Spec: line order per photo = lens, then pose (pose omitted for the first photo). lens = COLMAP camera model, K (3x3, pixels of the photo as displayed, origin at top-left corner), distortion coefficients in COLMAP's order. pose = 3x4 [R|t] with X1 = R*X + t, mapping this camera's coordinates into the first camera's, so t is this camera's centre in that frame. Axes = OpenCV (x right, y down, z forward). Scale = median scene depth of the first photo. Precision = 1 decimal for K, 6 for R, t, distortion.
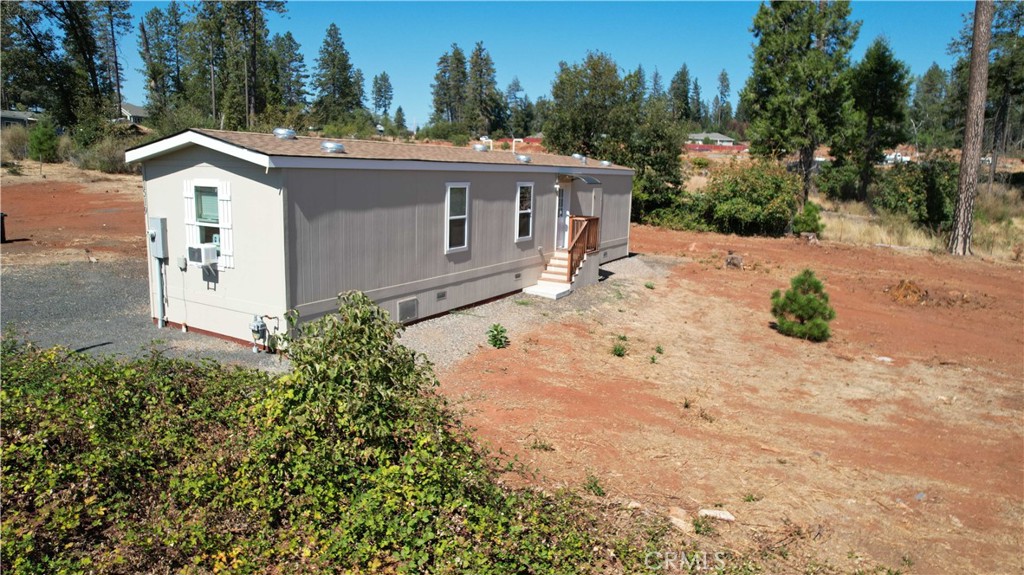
lens RADIAL K [[656.3, 0, 512.0], [0, 656.3, 287.5], [0, 0, 1]] dist [-0.088763, 0.084143]
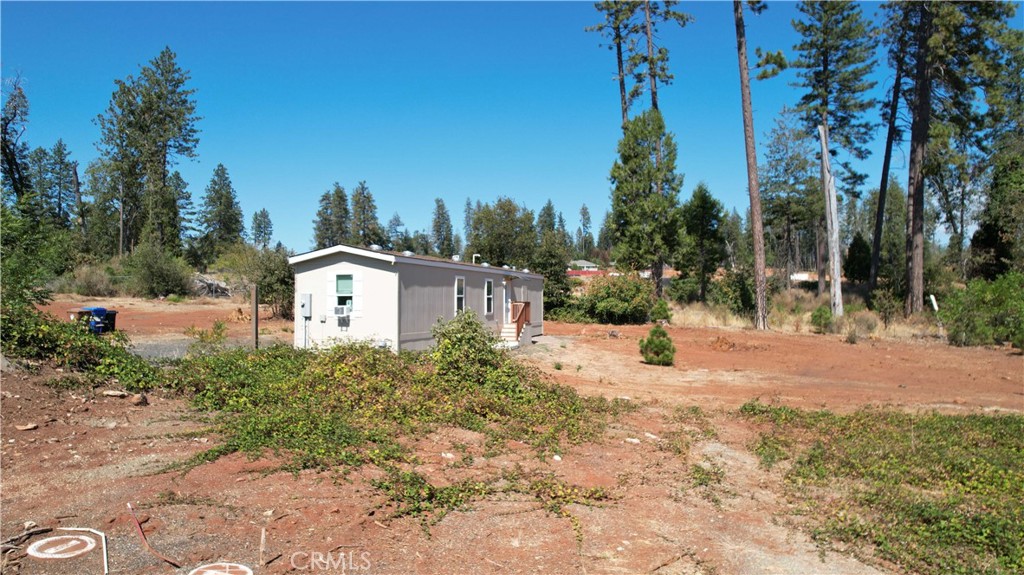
lens RADIAL K [[656.3, 0, 512.0], [0, 656.3, 287.5], [0, 0, 1]] dist [-0.088763, 0.084143]
pose [[0.981300, -0.026459, 0.190658, -0.107386], [0.063494, 0.979562, -0.190857, 0.080586], [-0.181711, 0.199394, 0.962924, -0.265786]]
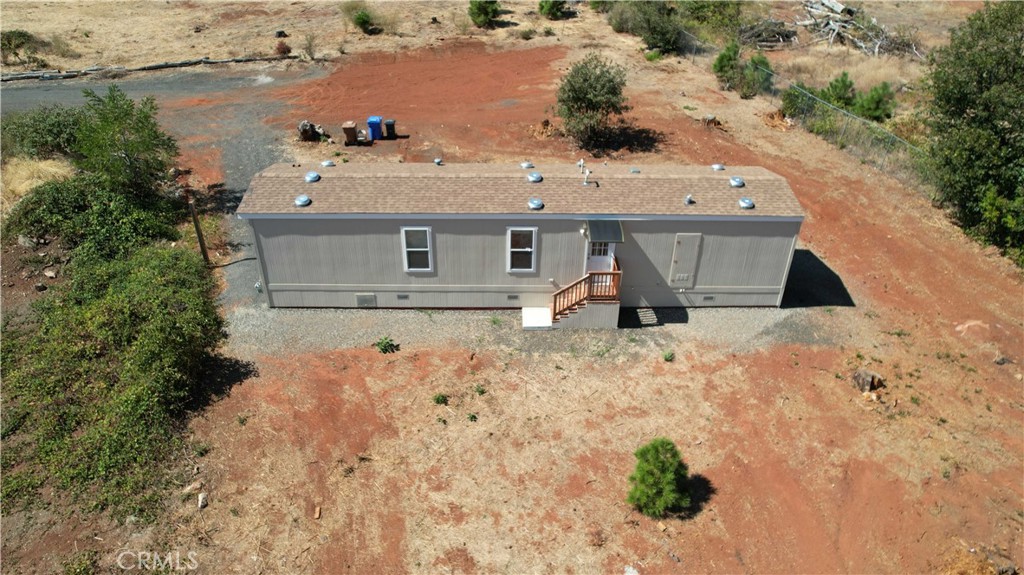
lens RADIAL K [[656.3, 0, 512.0], [0, 656.3, 287.5], [0, 0, 1]] dist [-0.088763, 0.084143]
pose [[0.494781, 0.427060, -0.756843, 0.405301], [-0.144083, 0.899178, 0.413182, -0.236358], [0.856990, -0.095386, 0.506428, 0.181734]]
